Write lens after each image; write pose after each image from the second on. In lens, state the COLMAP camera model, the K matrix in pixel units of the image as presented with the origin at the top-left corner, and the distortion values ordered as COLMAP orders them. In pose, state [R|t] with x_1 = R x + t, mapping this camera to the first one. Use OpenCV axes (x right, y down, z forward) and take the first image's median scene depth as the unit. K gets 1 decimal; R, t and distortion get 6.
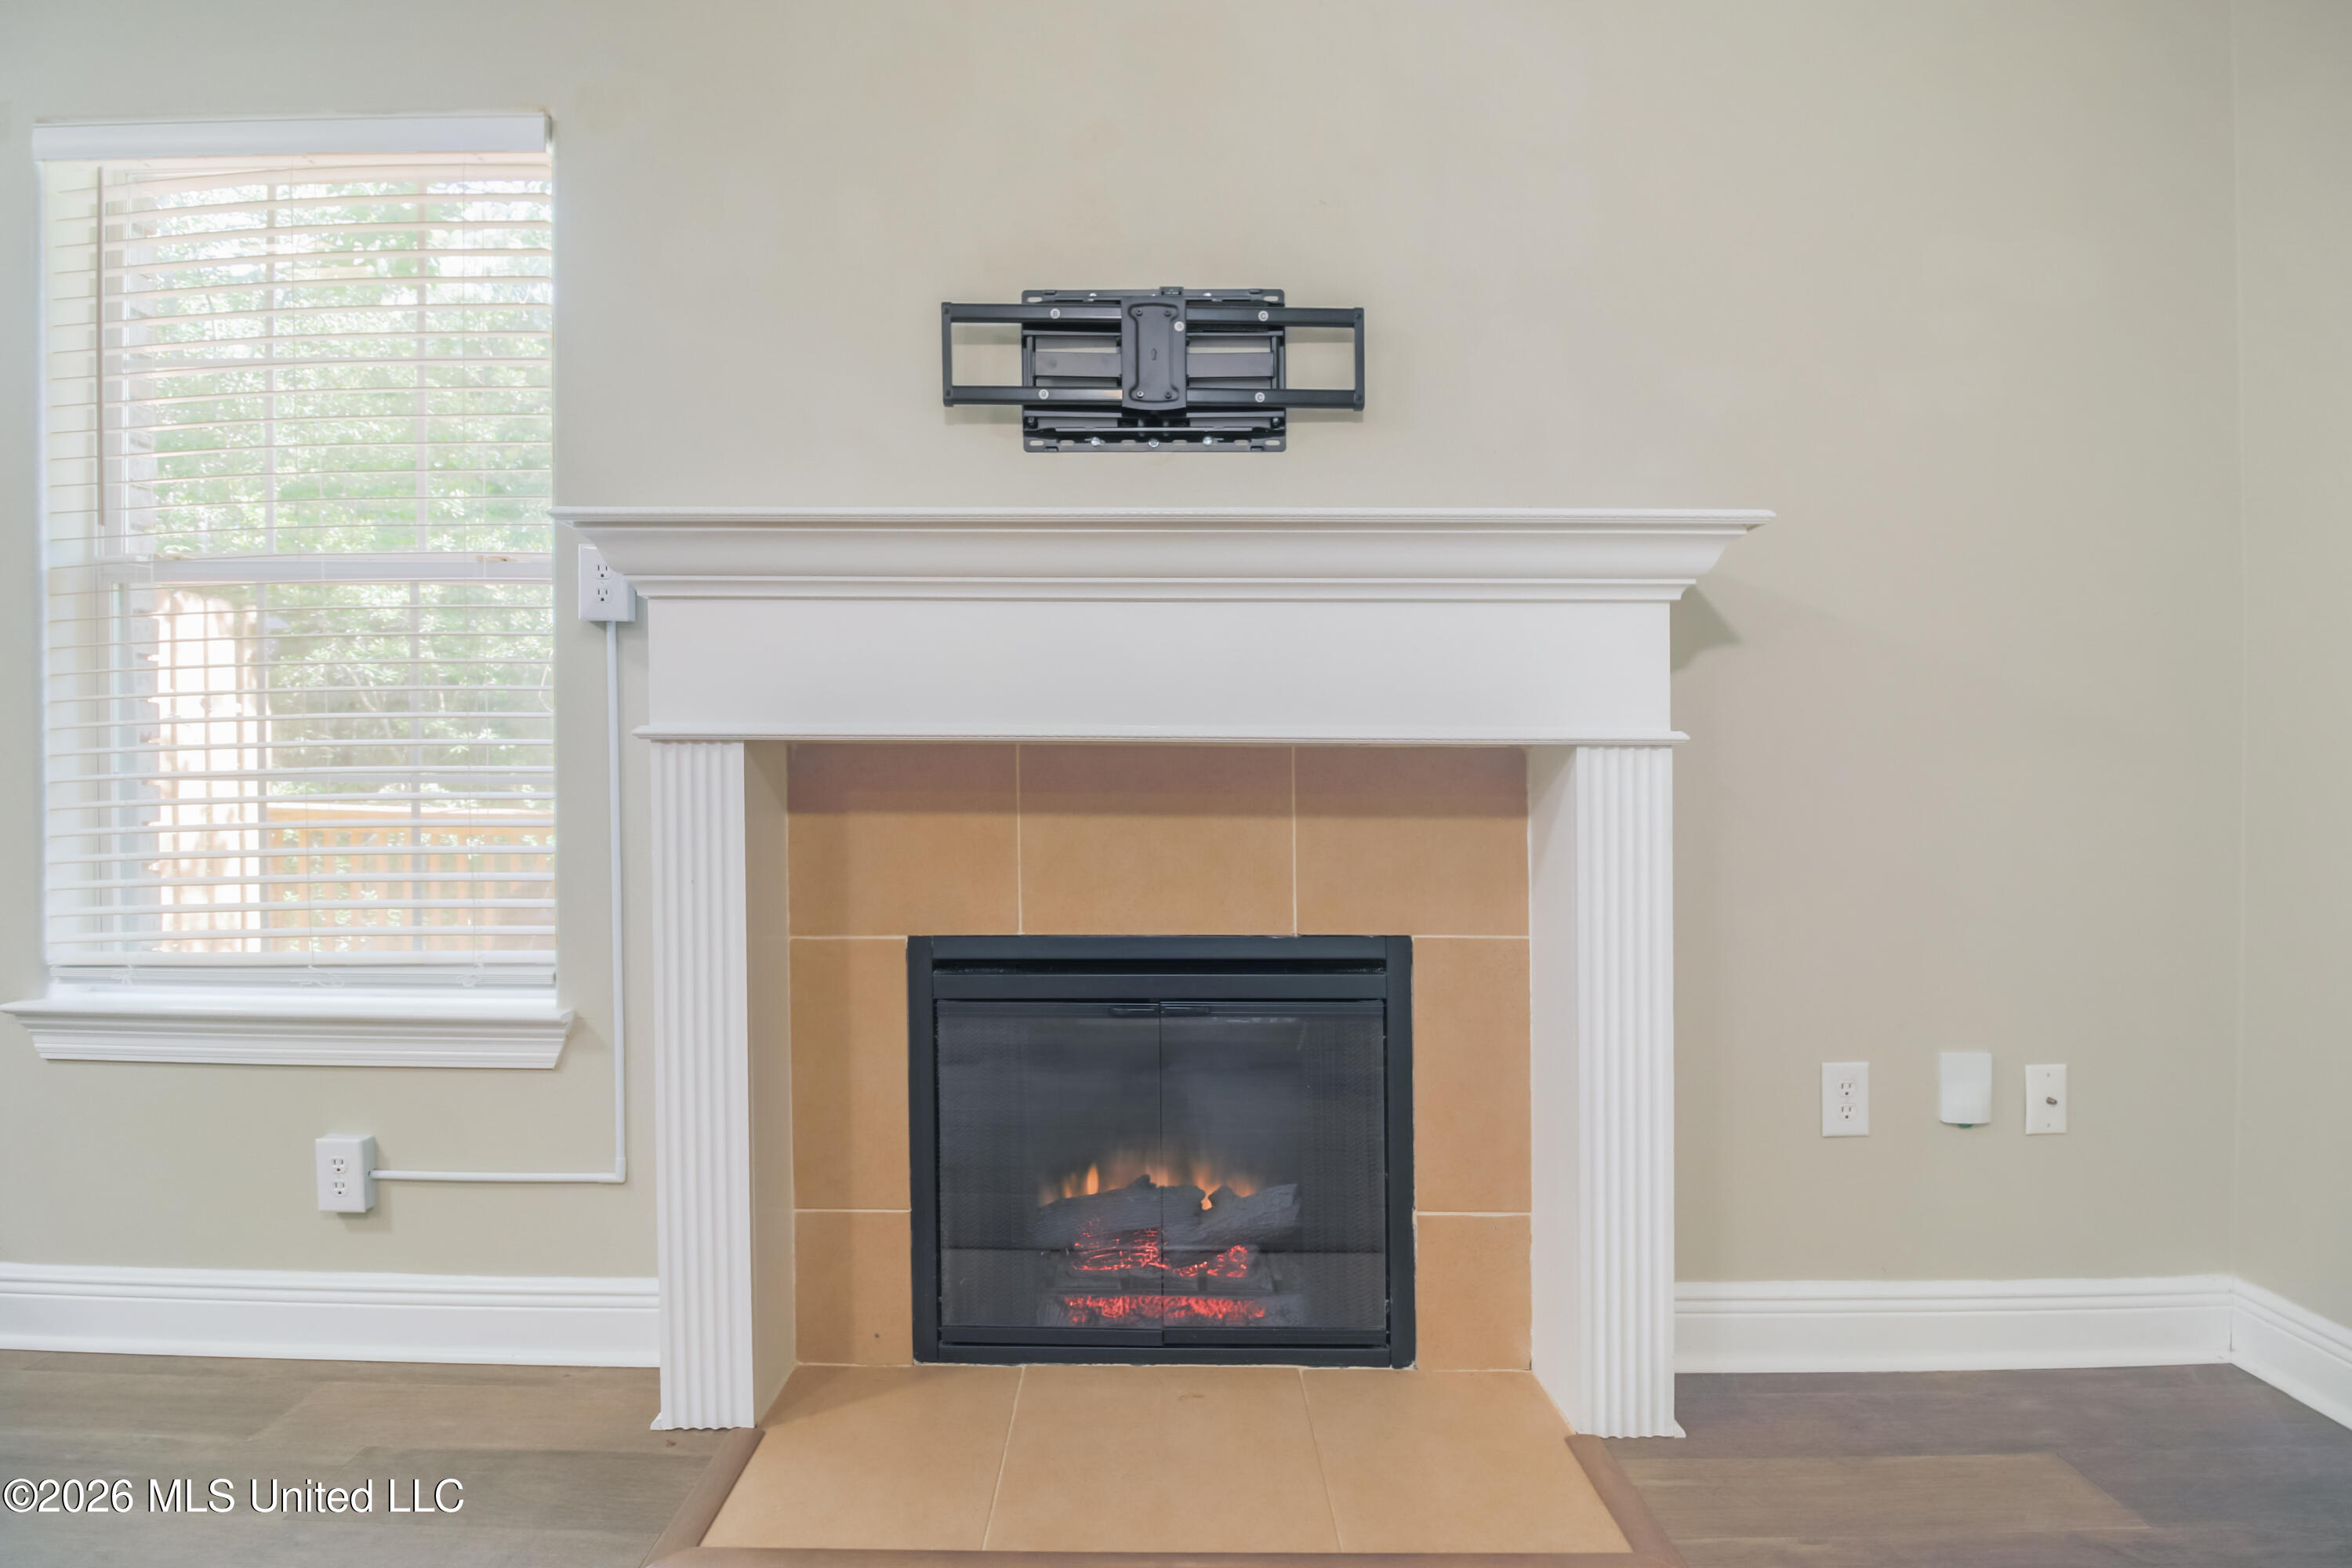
lens RADIAL K [[1094.8, 0, 1118.8], [0, 1094.8, 741.8], [0, 0, 1]] dist [-0.000795, -0.009957]
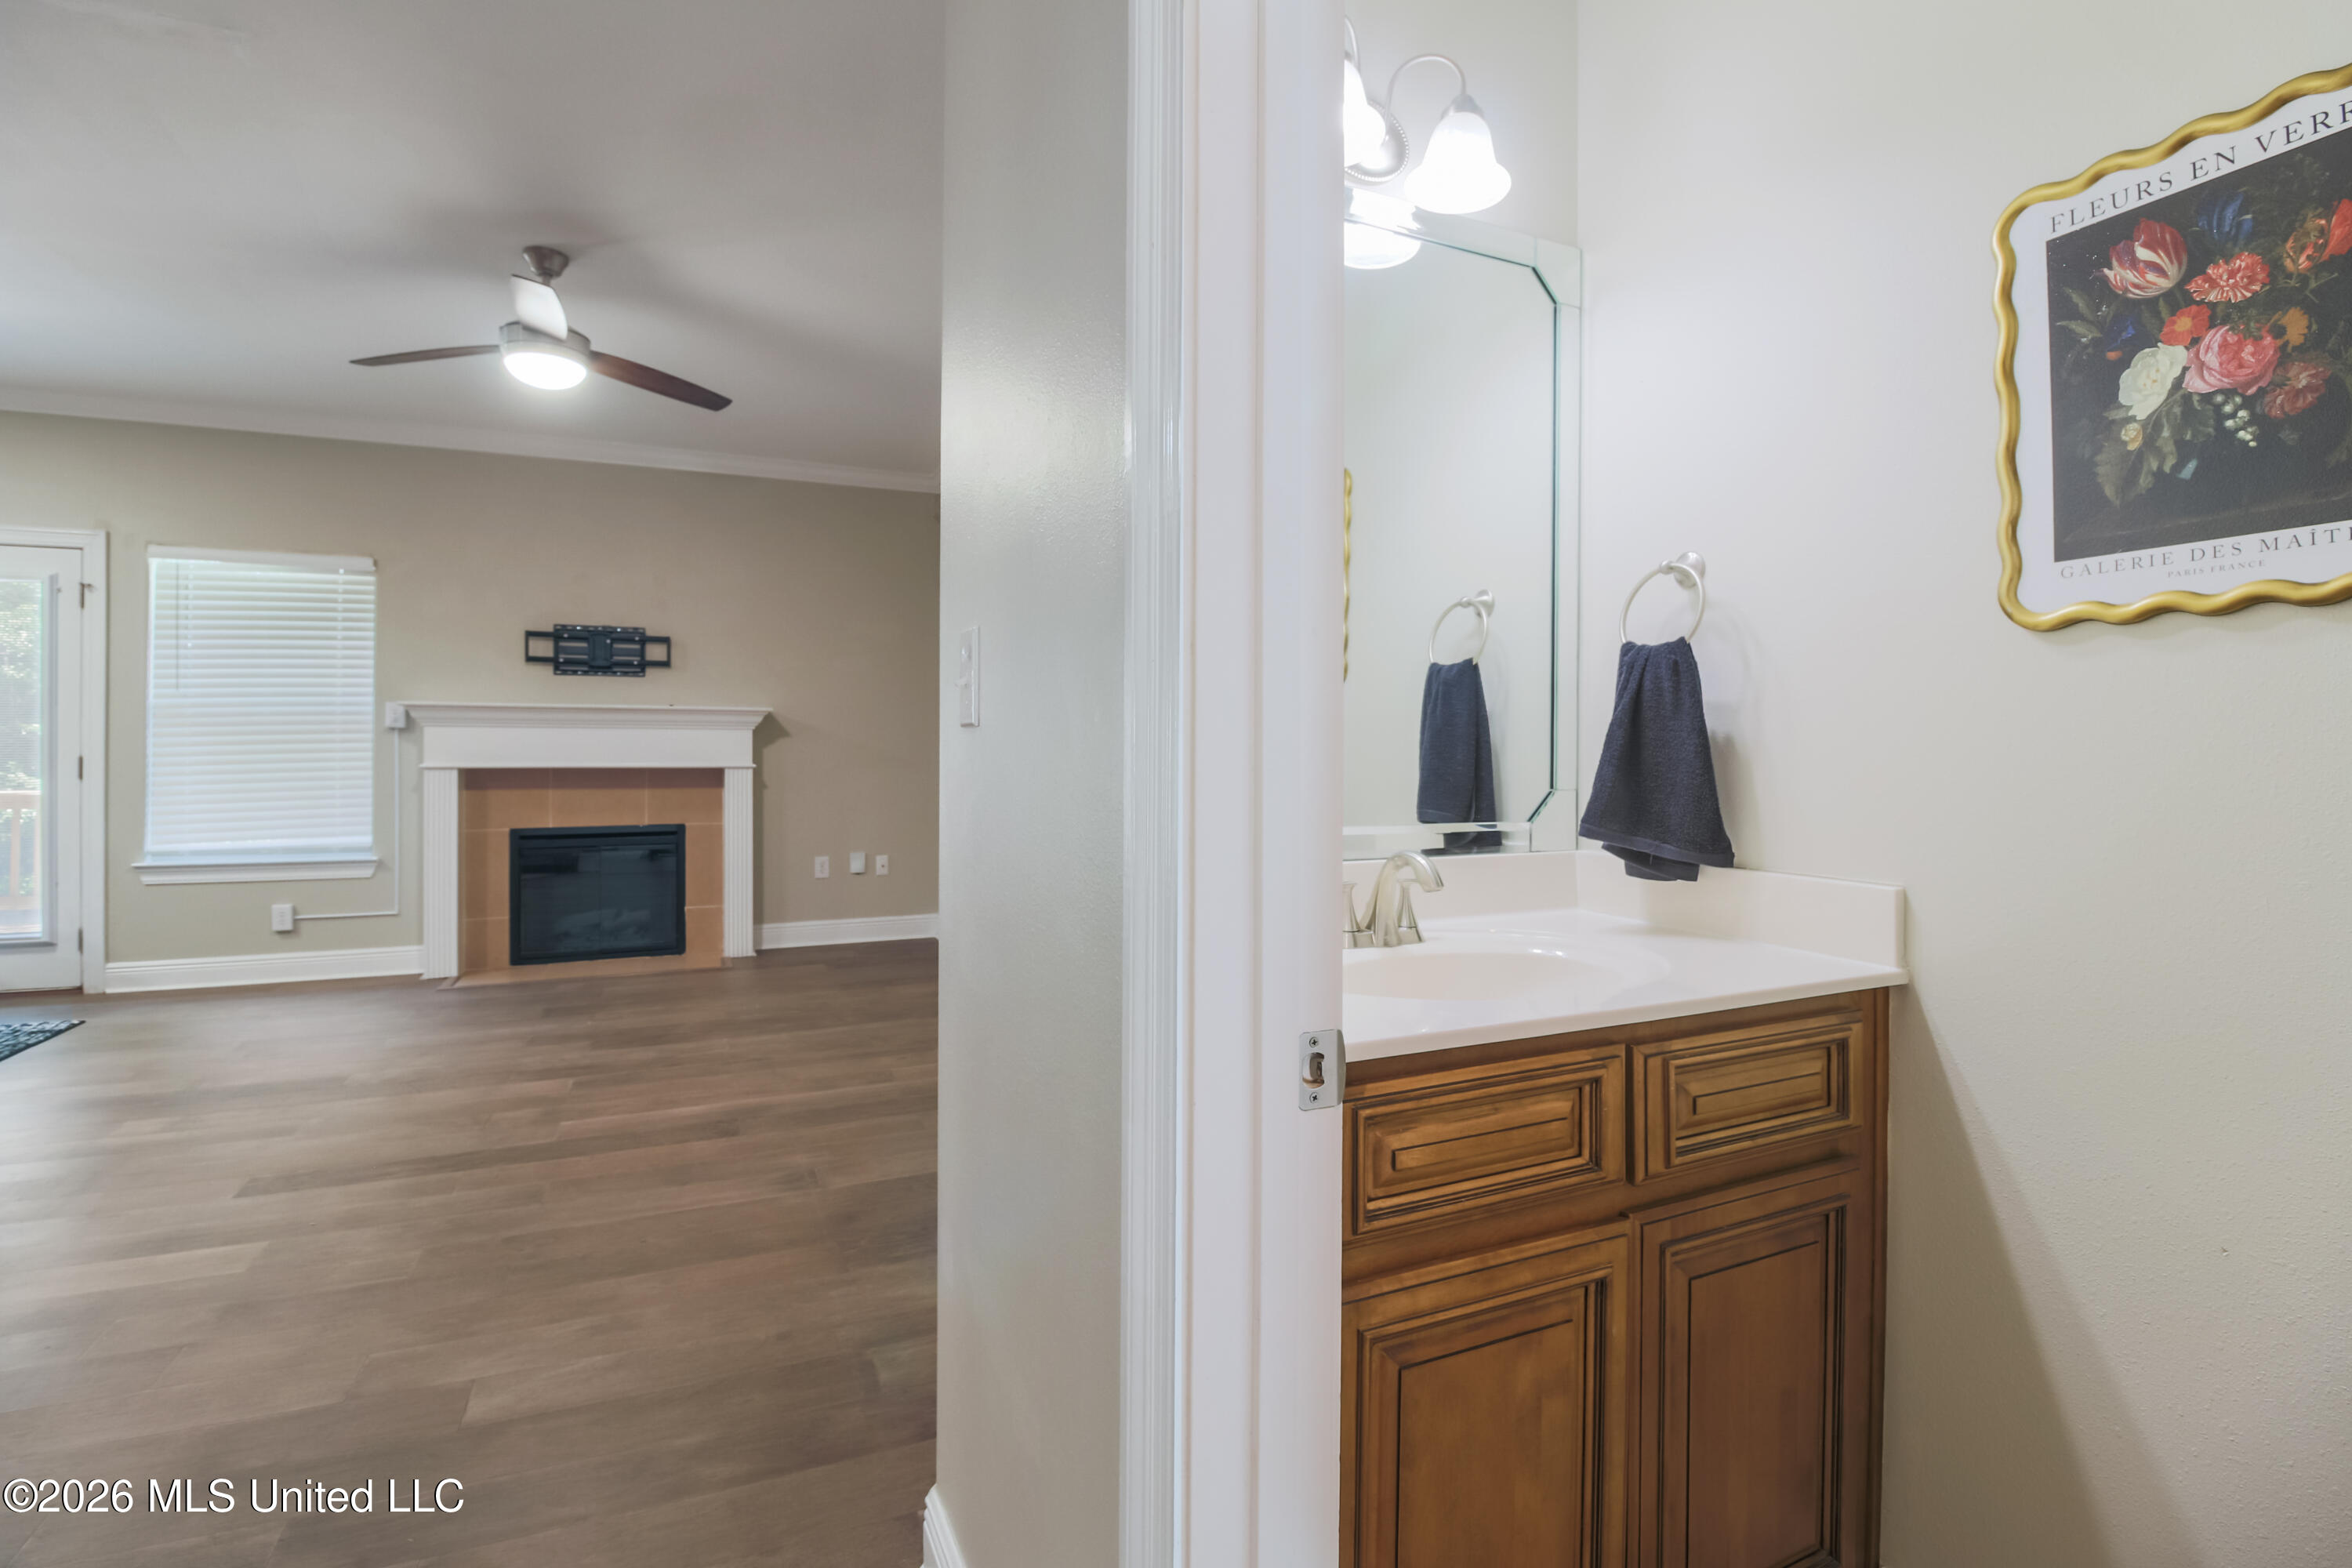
lens RADIAL K [[1094.8, 0, 1180.0], [0, 1094.8, 721.9], [0, 0, 1]] dist [-0.000795, -0.009957]
pose [[0.895849, 0.011175, 0.444218, 0.132295], [-0.014916, 0.999877, 0.004925, -0.173189], [-0.444108, -0.011038, 0.895905, -2.649193]]
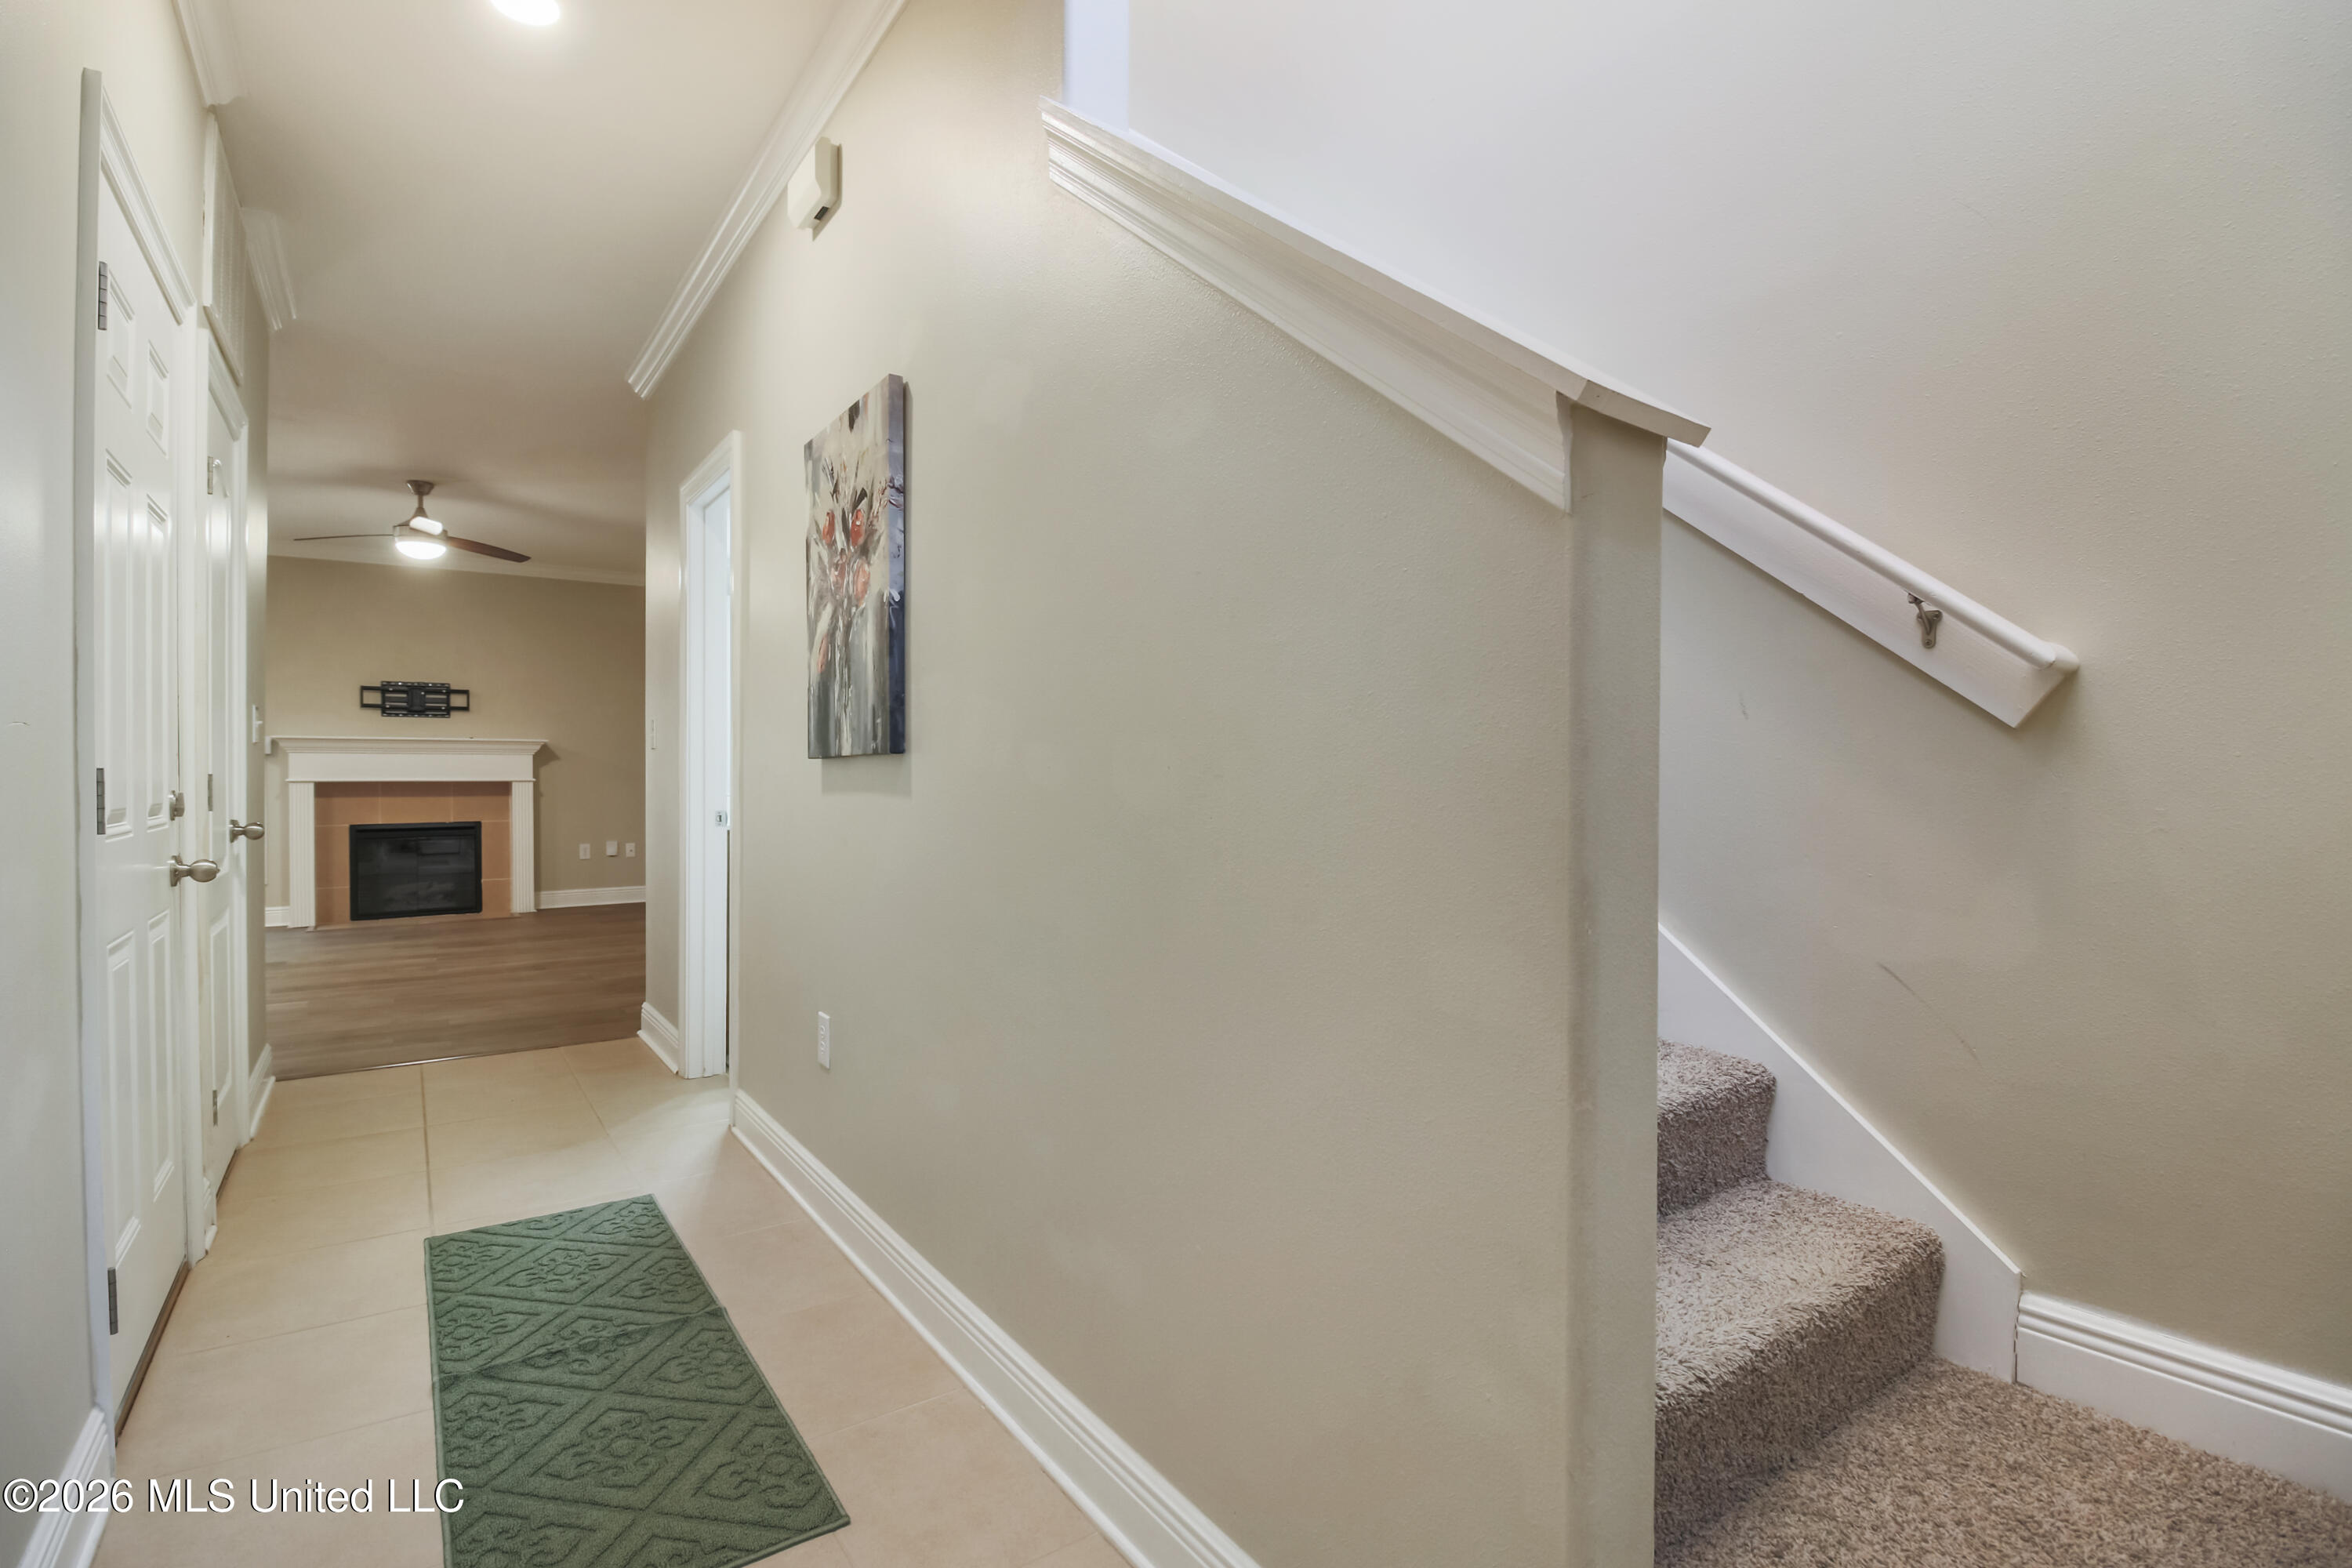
lens RADIAL K [[1094.8, 0, 1181.9], [0, 1094.8, 762.5], [0, 0, 1]] dist [-0.000795, -0.009957]
pose [[0.790455, 0.002015, 0.612517, -0.234665], [-0.013142, 0.999820, 0.013670, -0.182498], [-0.612379, -0.018855, 0.790339, -4.597423]]
